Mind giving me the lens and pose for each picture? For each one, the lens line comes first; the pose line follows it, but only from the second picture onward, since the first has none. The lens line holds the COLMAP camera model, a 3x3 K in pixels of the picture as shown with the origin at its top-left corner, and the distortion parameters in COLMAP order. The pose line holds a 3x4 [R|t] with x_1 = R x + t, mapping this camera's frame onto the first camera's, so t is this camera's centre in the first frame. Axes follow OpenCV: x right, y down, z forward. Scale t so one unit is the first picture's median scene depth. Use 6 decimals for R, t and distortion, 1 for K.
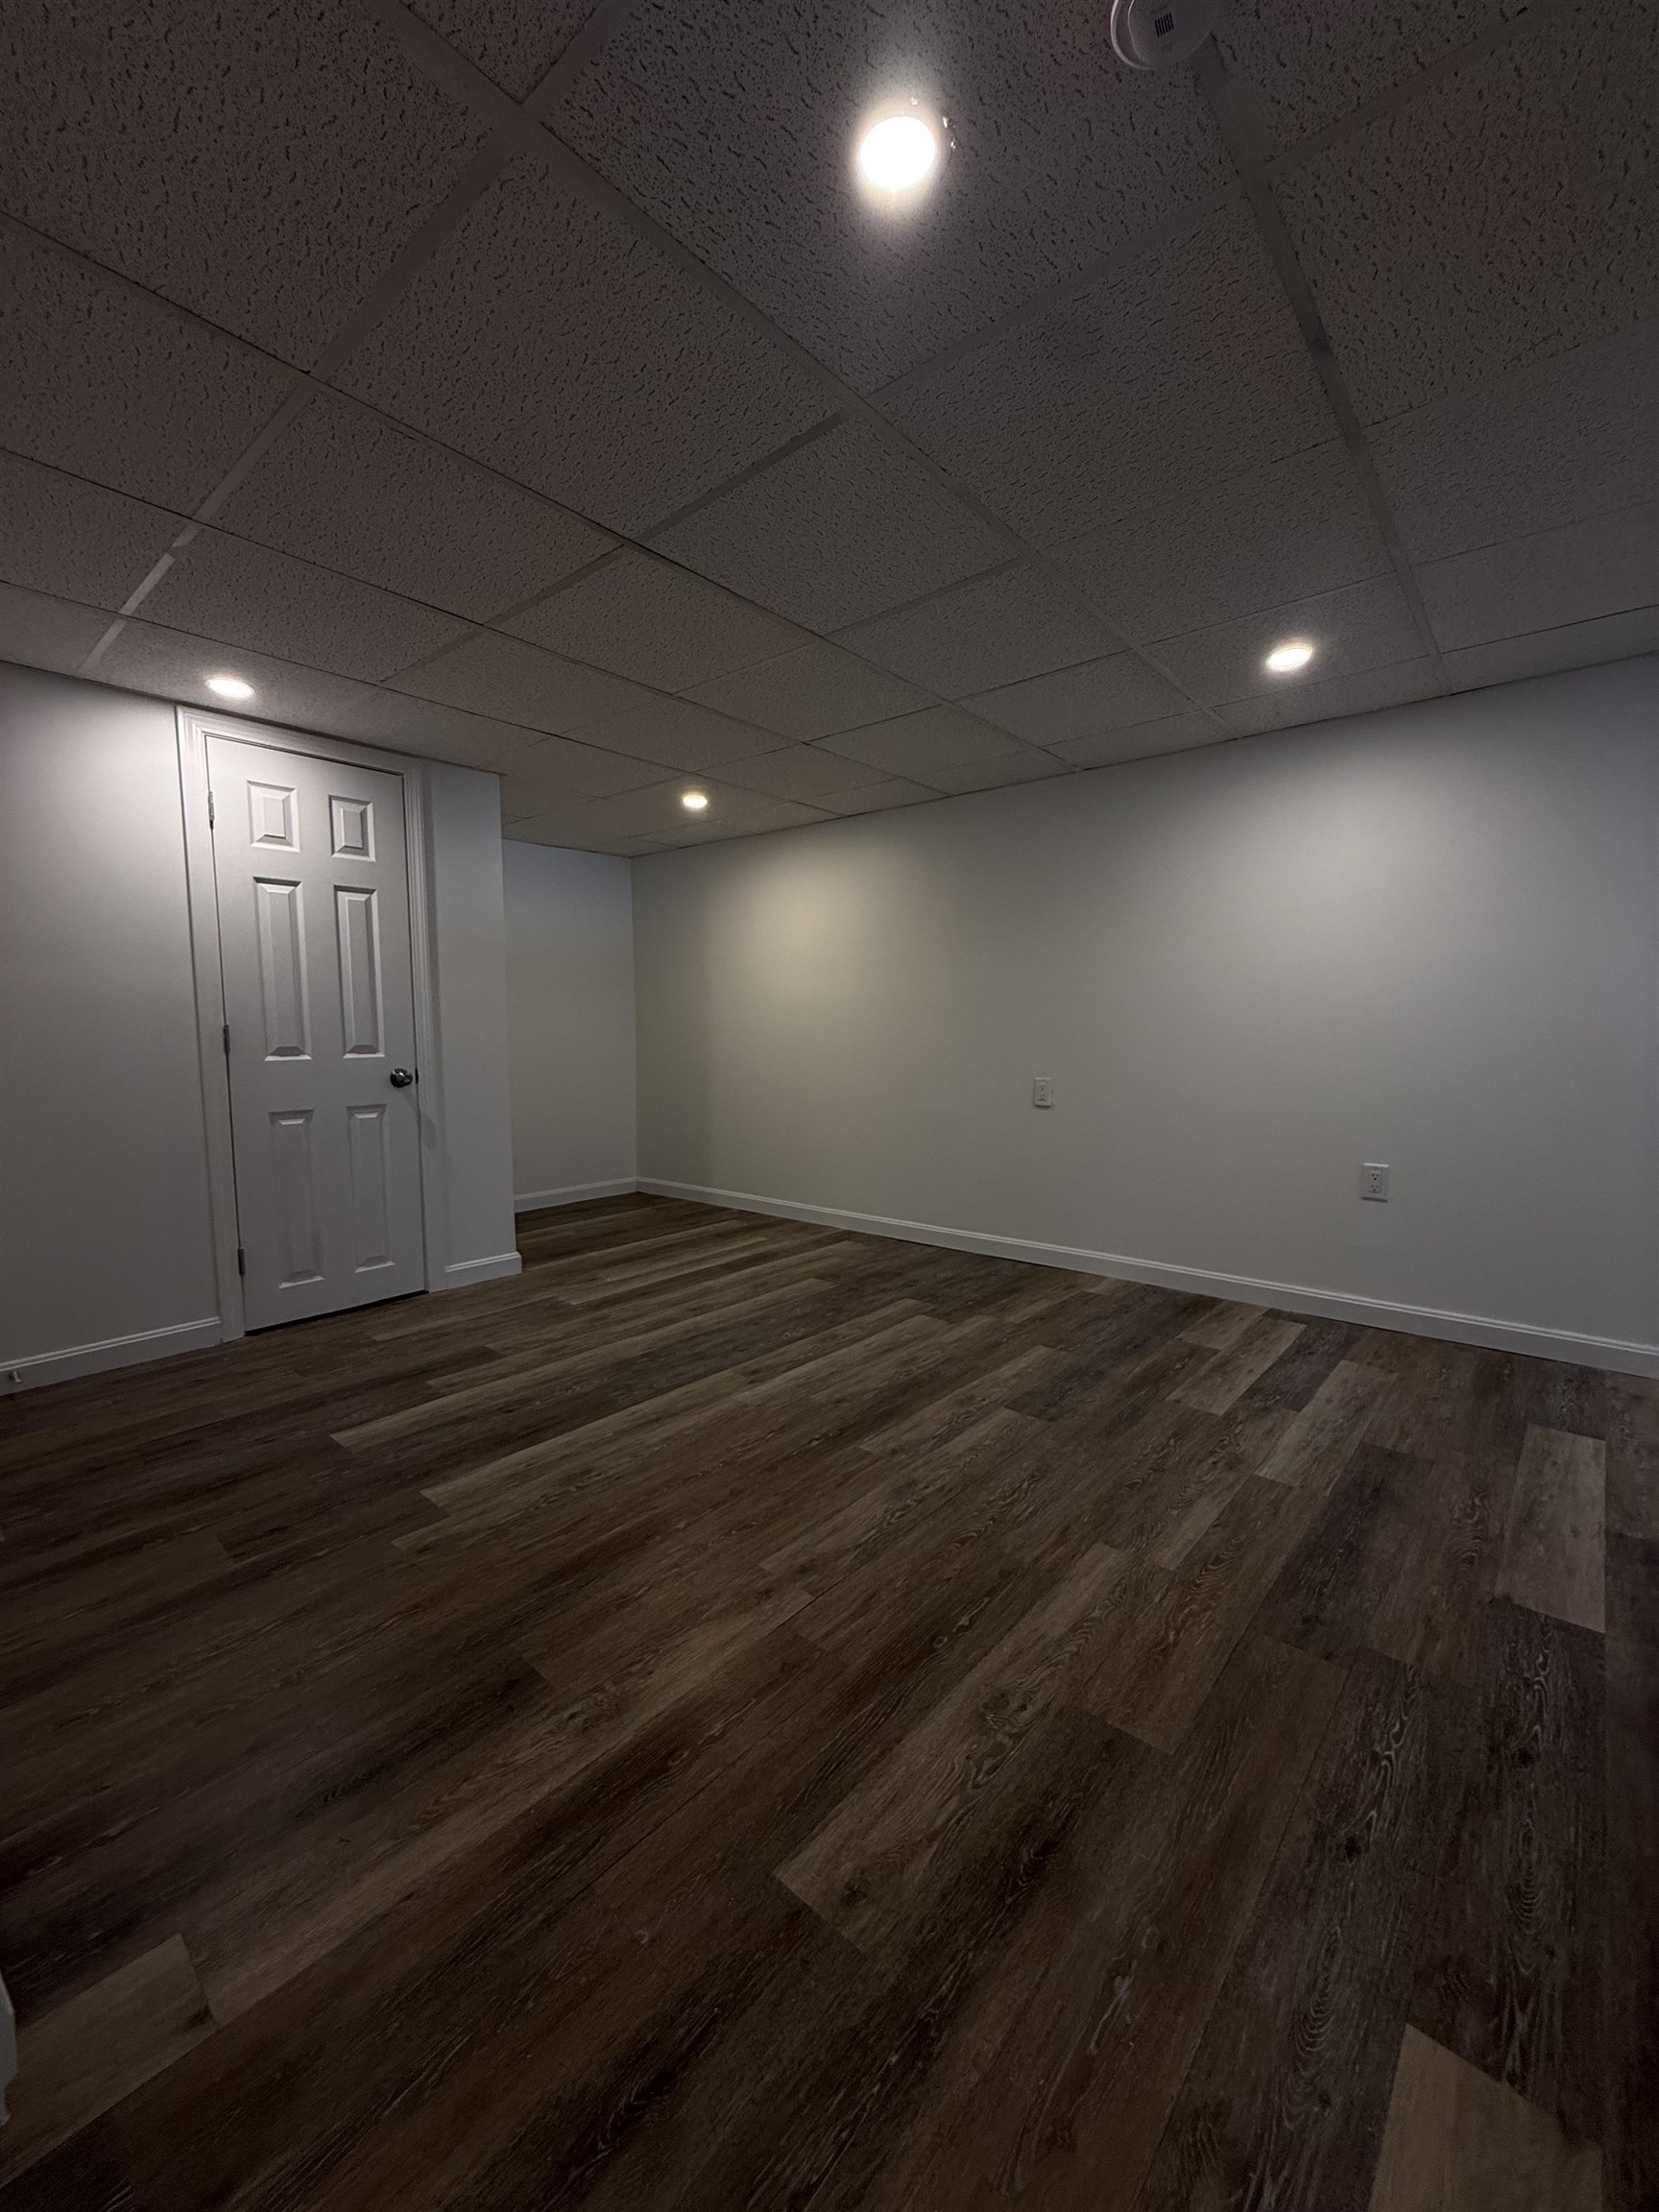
lens RADIAL K [[876.4, 0, 827.1], [0, 876.4, 1105.2], [0, 0, 1]] dist [0.000622, -0.000261]
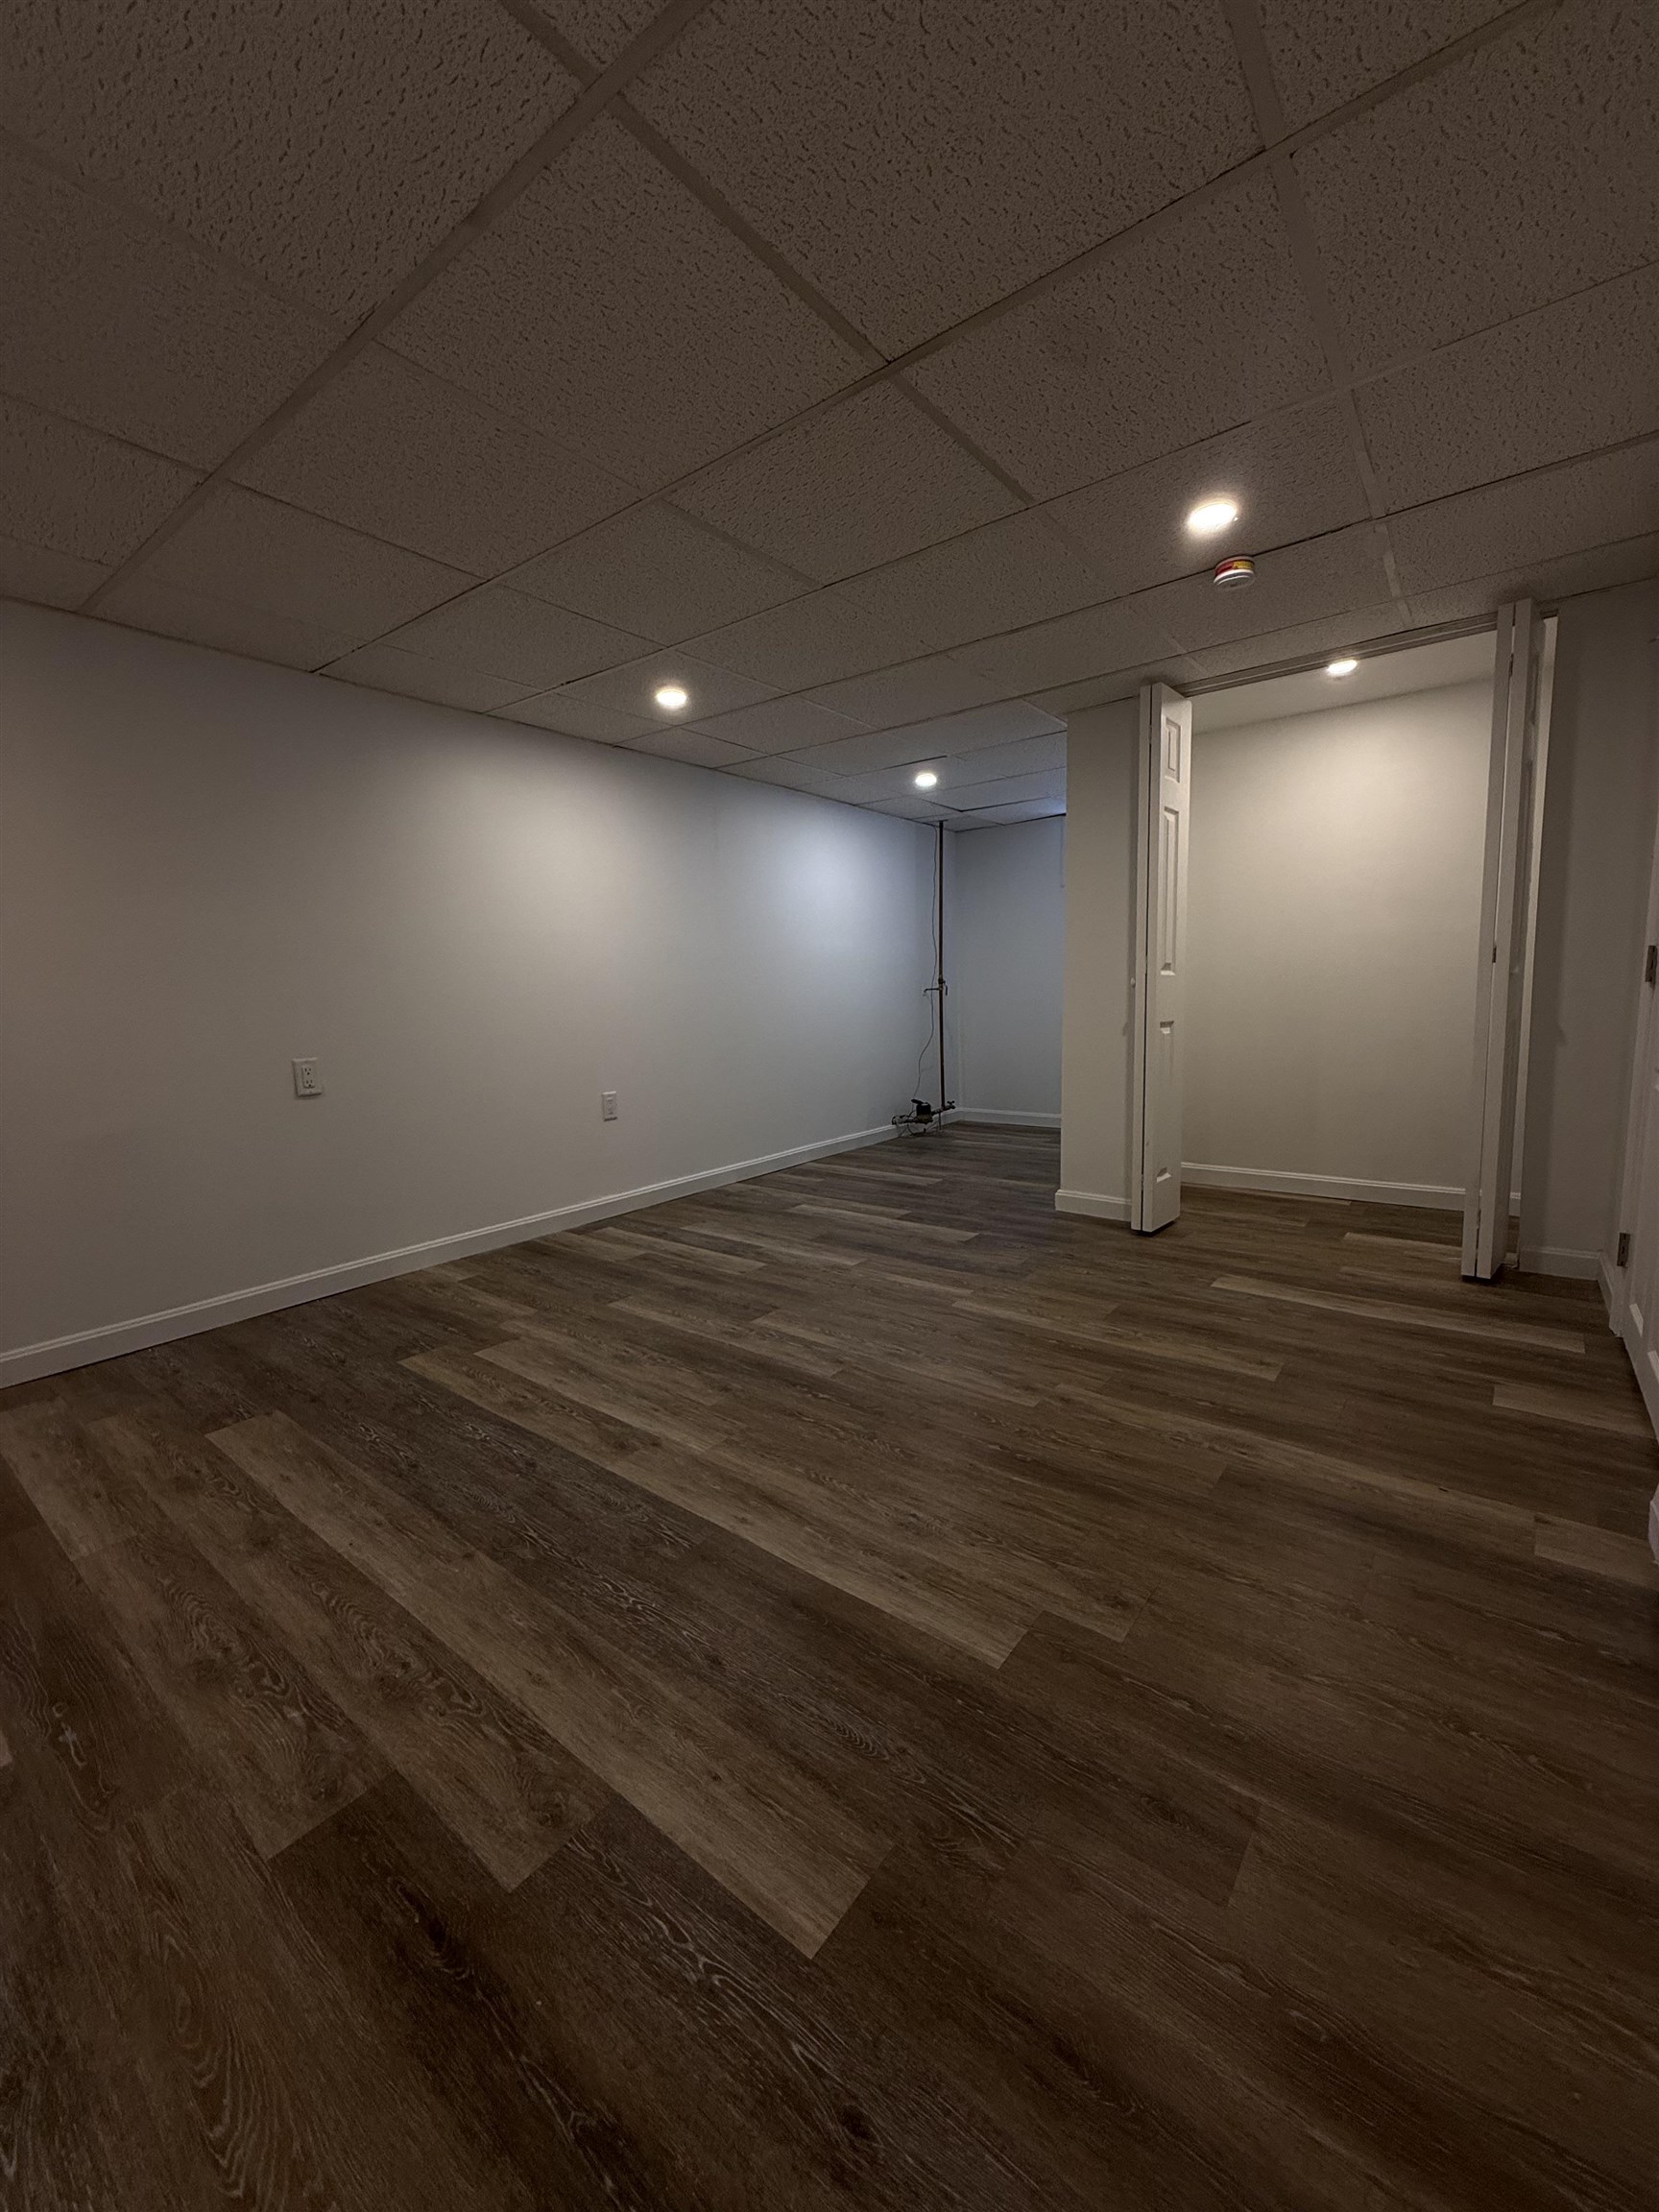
lens RADIAL K [[876.4, 0, 827.1], [0, 876.4, 1105.2], [0, 0, 1]] dist [0.000622, -0.000261]
pose [[-0.051207, -0.124136, 0.990943, -0.775375], [0.118448, 0.984486, 0.129448, -0.050790], [-0.991639, 0.124004, -0.035709, 0.810842]]
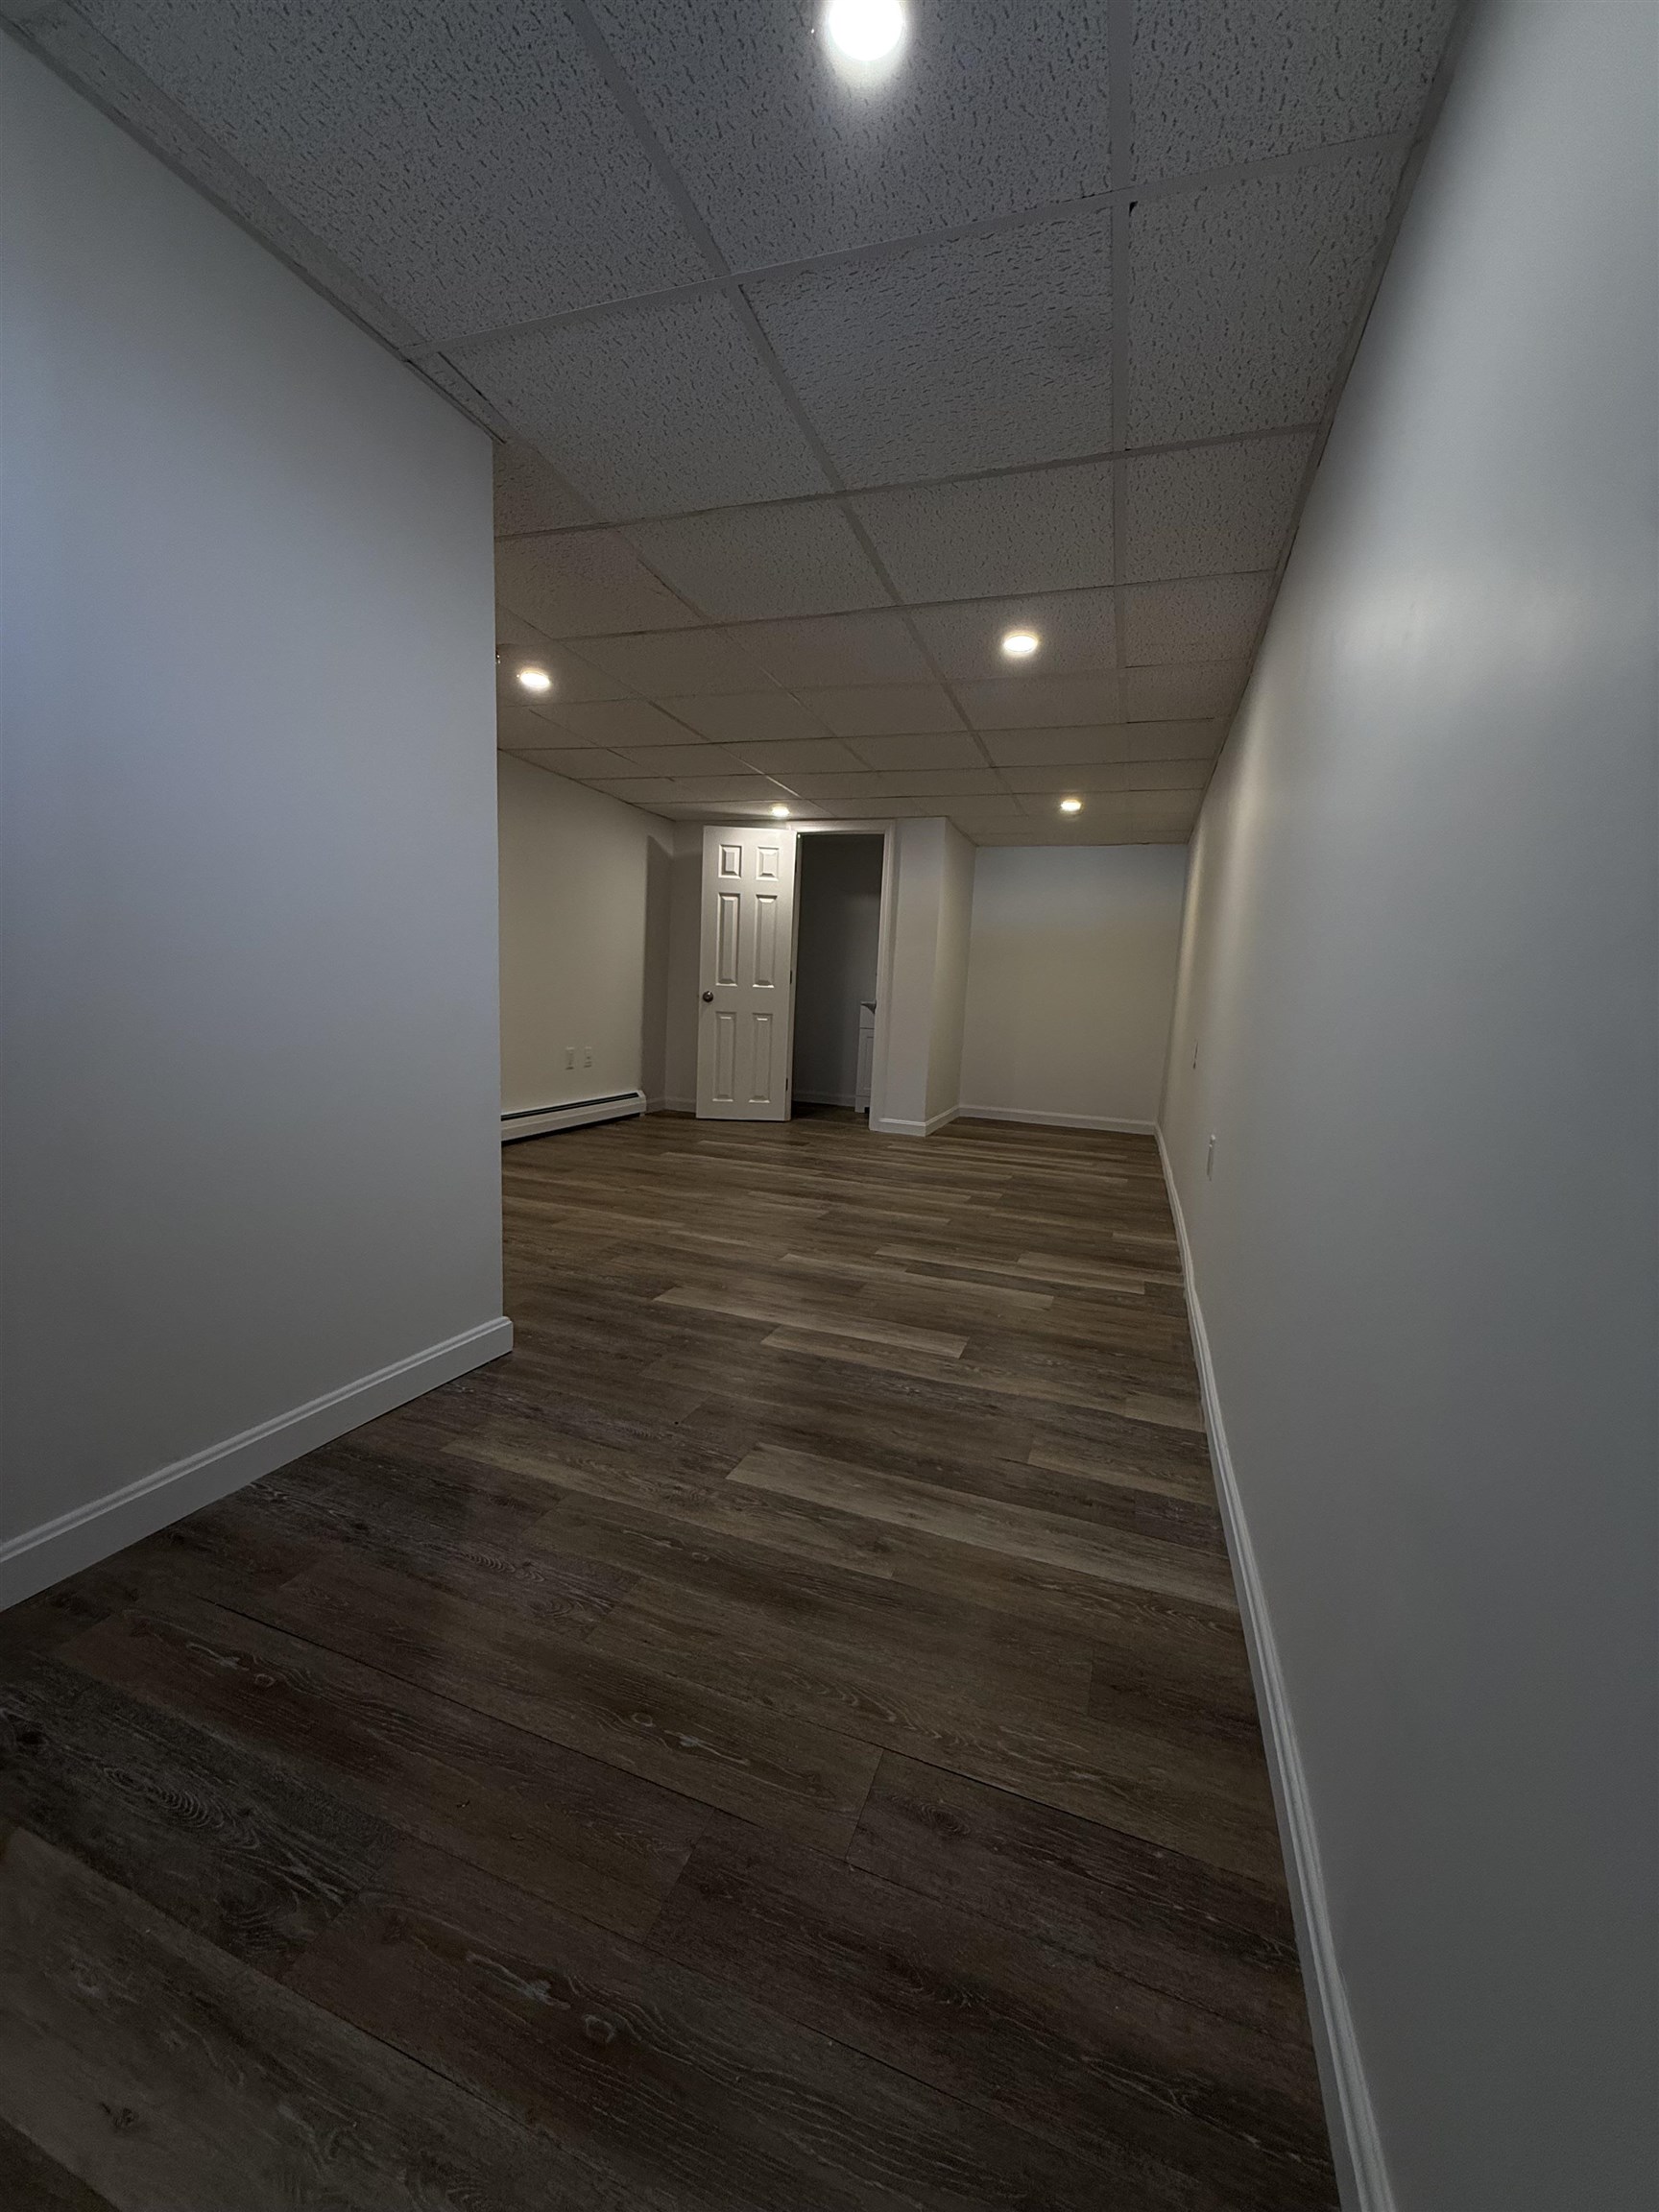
lens RADIAL K [[876.4, 0, 827.1], [0, 876.4, 1105.2], [0, 0, 1]] dist [0.000622, -0.000261]
pose [[0.356187, 0.145123, -0.923076, 1.437693], [-0.133191, 0.985664, 0.103569, -0.002194], [0.924874, 0.086055, 0.370410, 0.360124]]
